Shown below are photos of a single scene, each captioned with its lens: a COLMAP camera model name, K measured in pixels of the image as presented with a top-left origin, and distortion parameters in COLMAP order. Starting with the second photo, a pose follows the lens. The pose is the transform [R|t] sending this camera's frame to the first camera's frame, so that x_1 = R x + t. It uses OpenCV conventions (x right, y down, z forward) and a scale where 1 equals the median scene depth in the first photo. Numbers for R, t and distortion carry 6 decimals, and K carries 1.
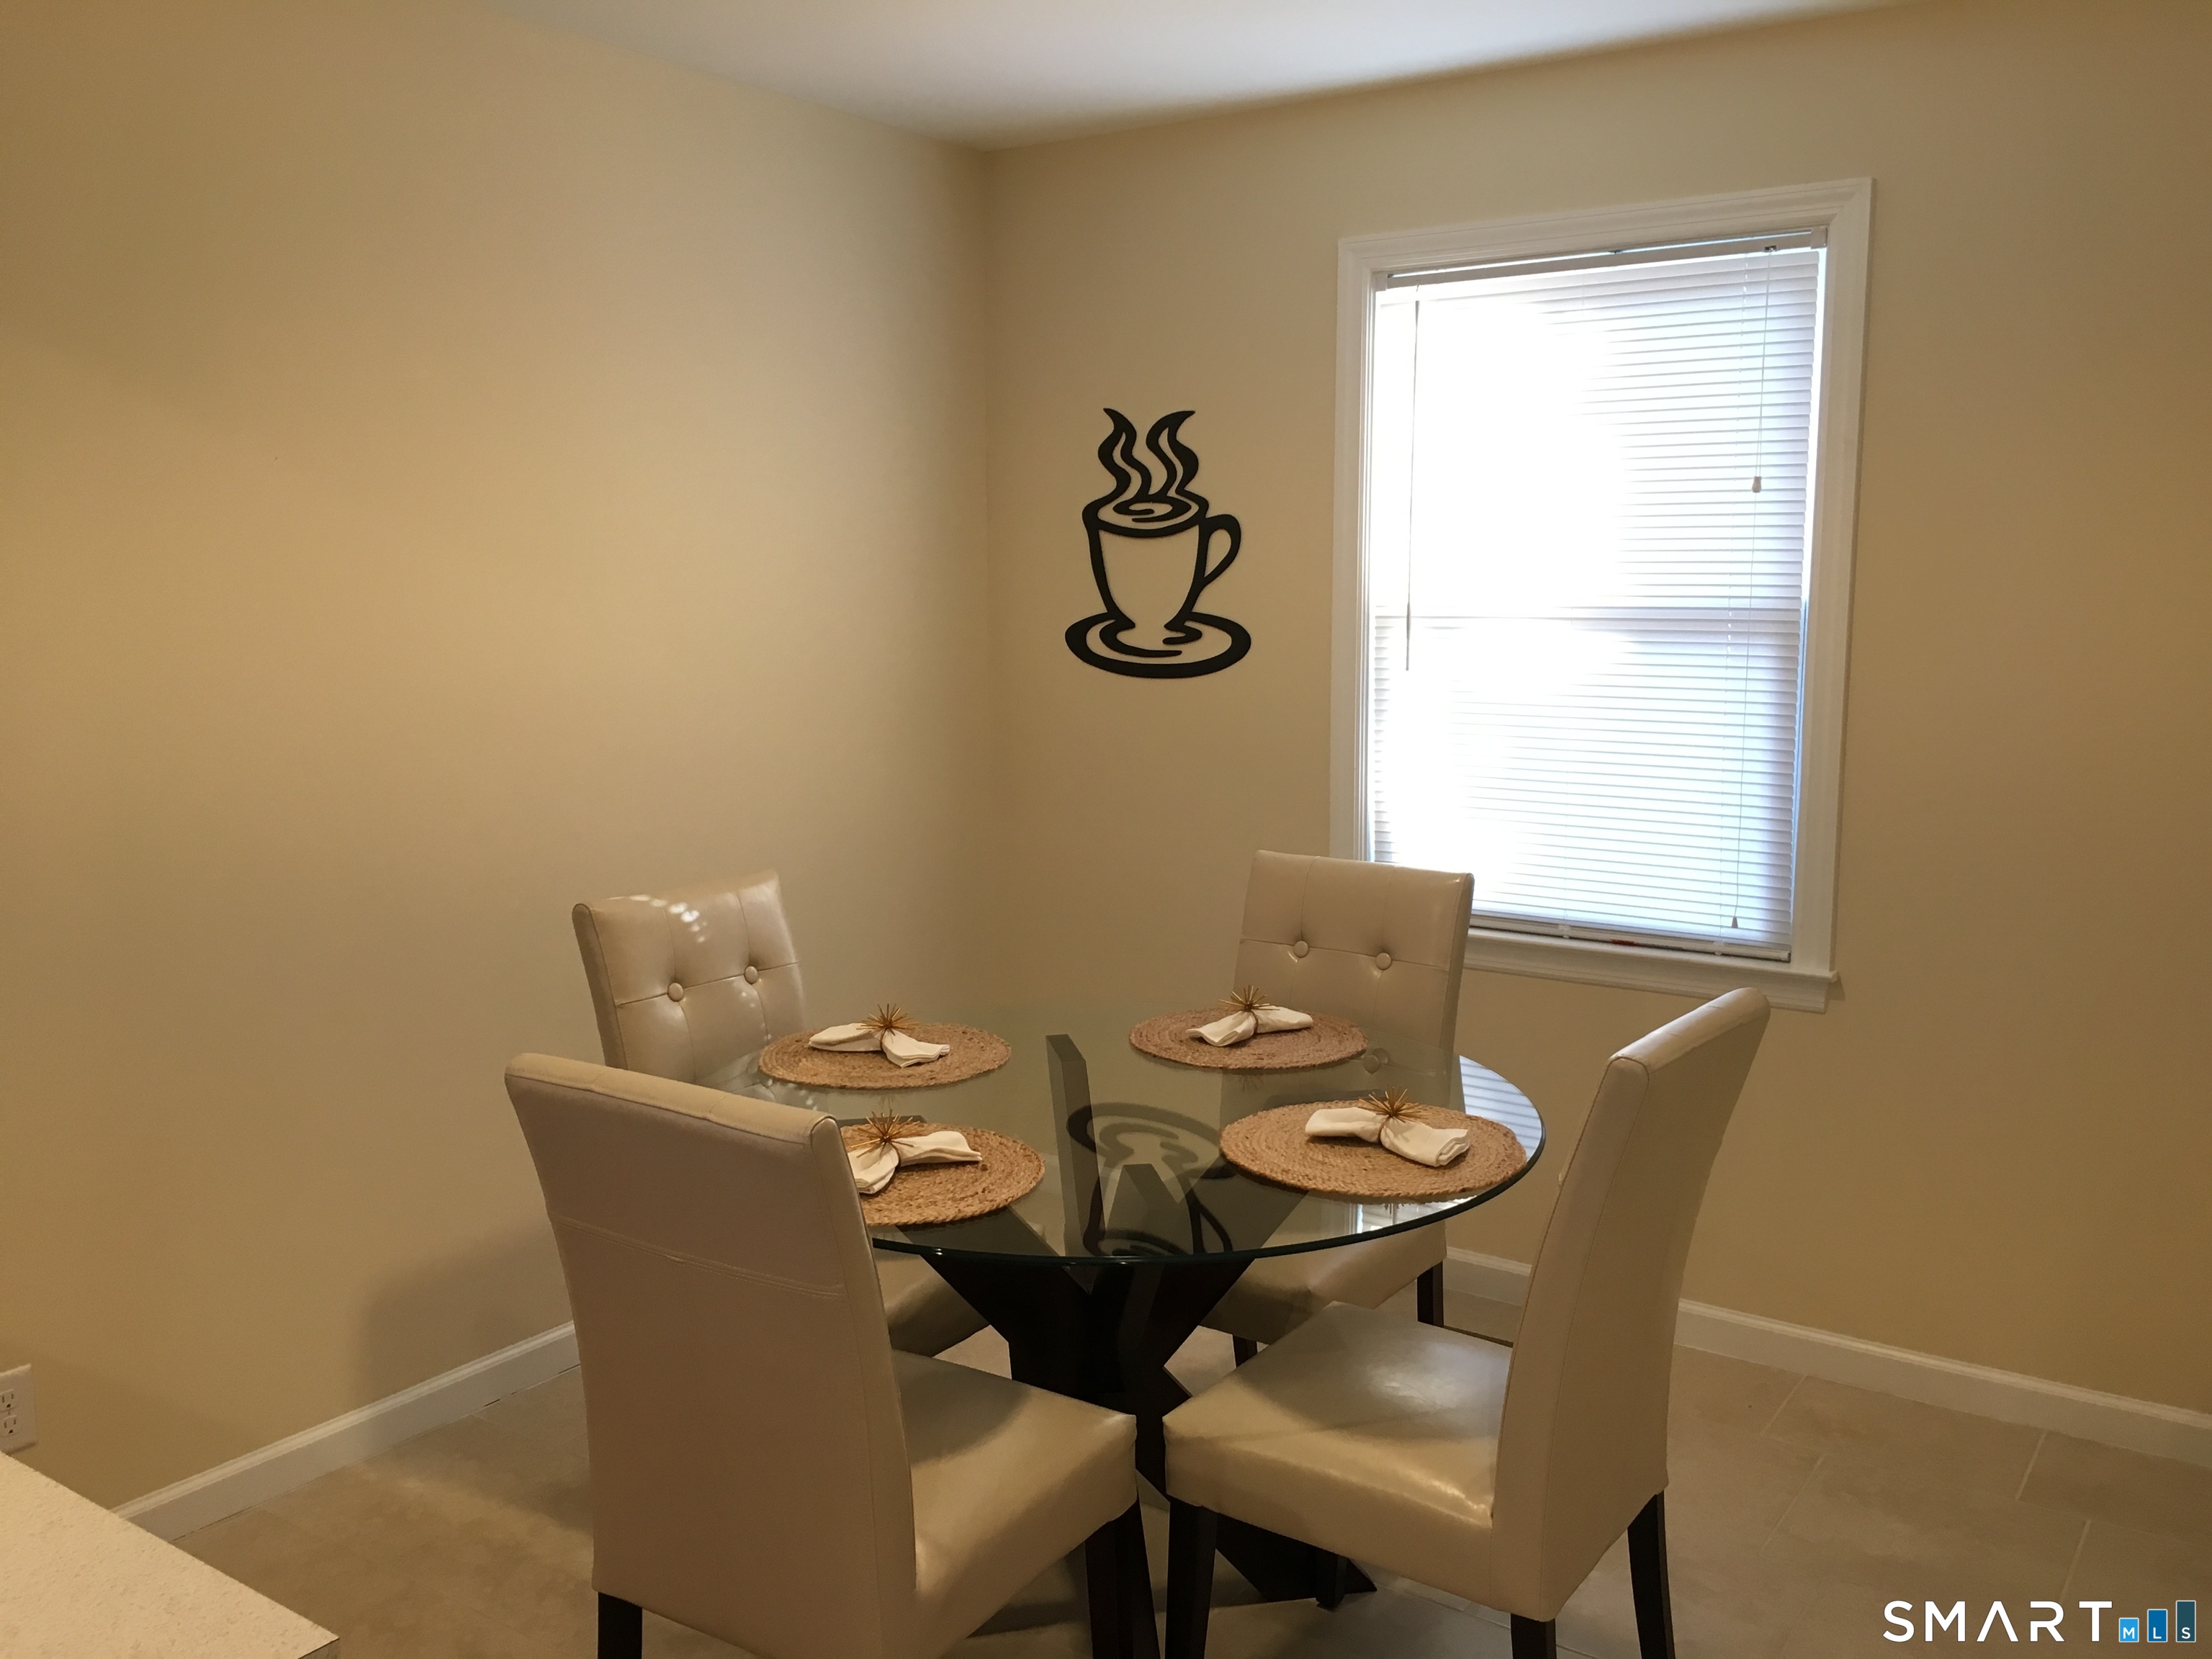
lens RADIAL K [[1884.9, 0, 1102.7], [0, 1884.9, 827.5], [0, 0, 1]] dist [0.045855, -0.030254]
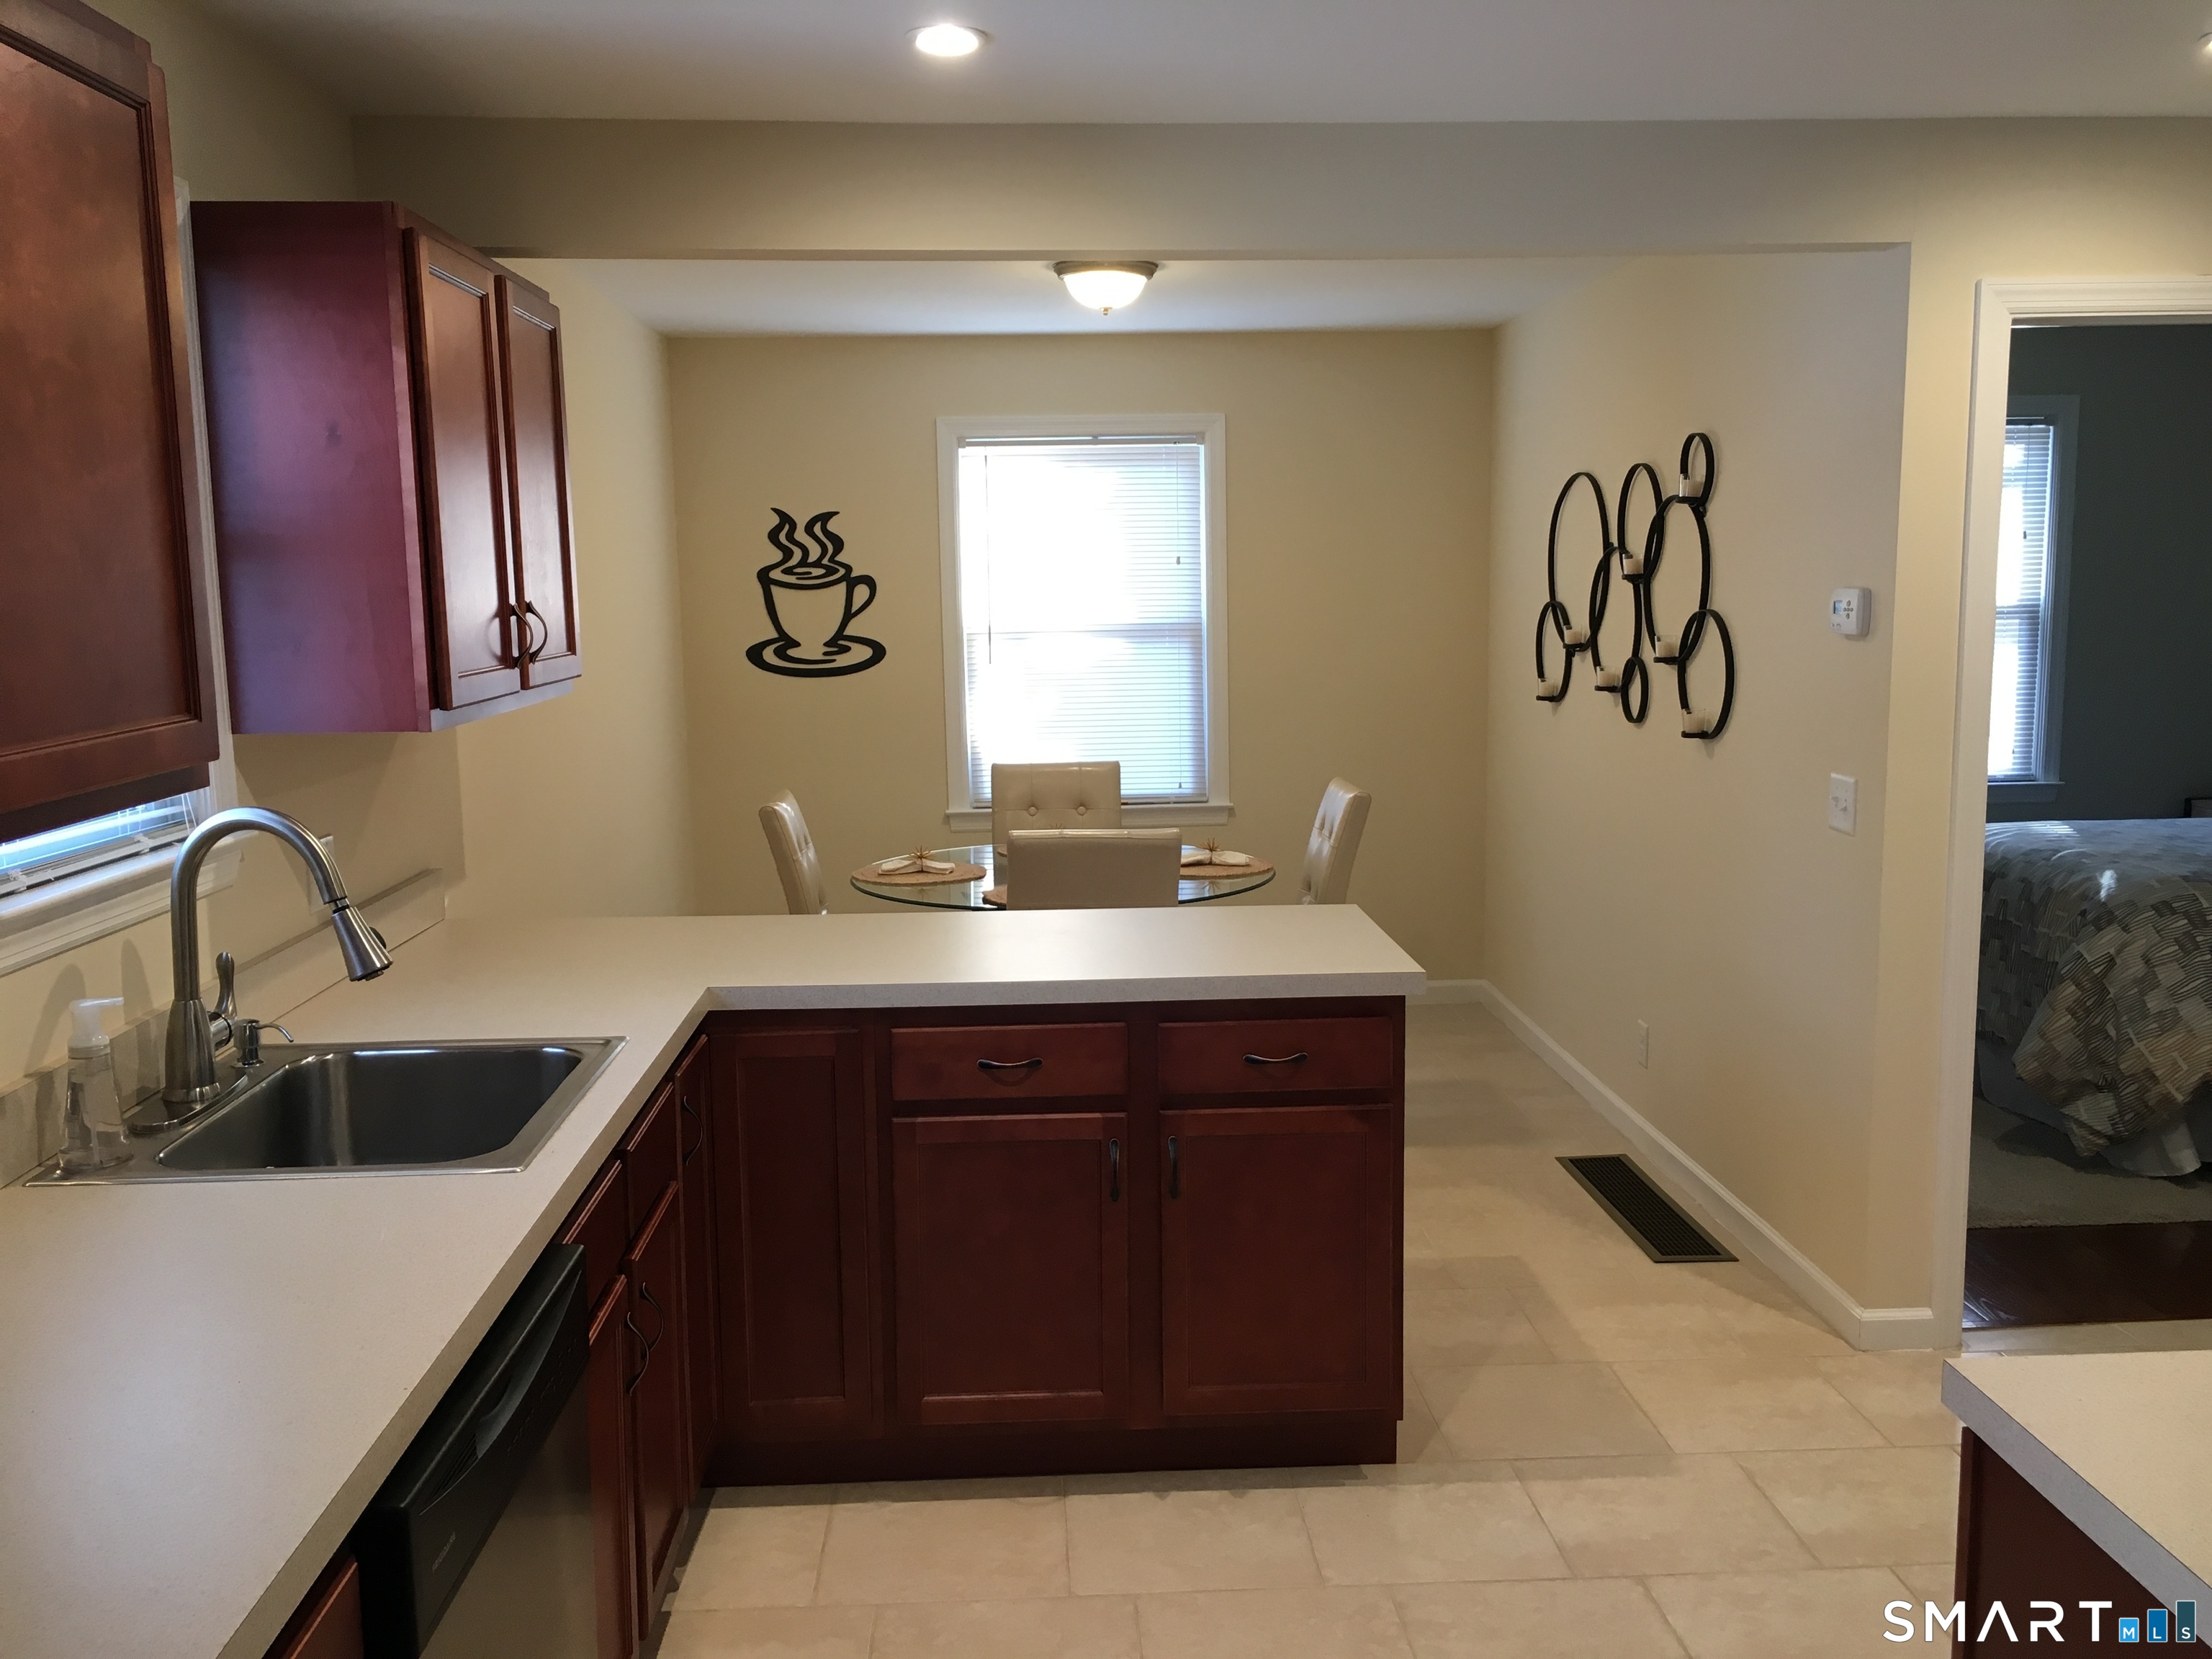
lens RADIAL K [[1884.9, 0, 1110.9], [0, 1884.9, 826.1], [0, 0, 1]] dist [0.045855, -0.030254]
pose [[0.785961, -0.091108, 0.611527, -0.779205], [0.100949, 0.994720, 0.018455, 0.042223], [-0.609979, 0.047228, 0.791009, -0.414011]]
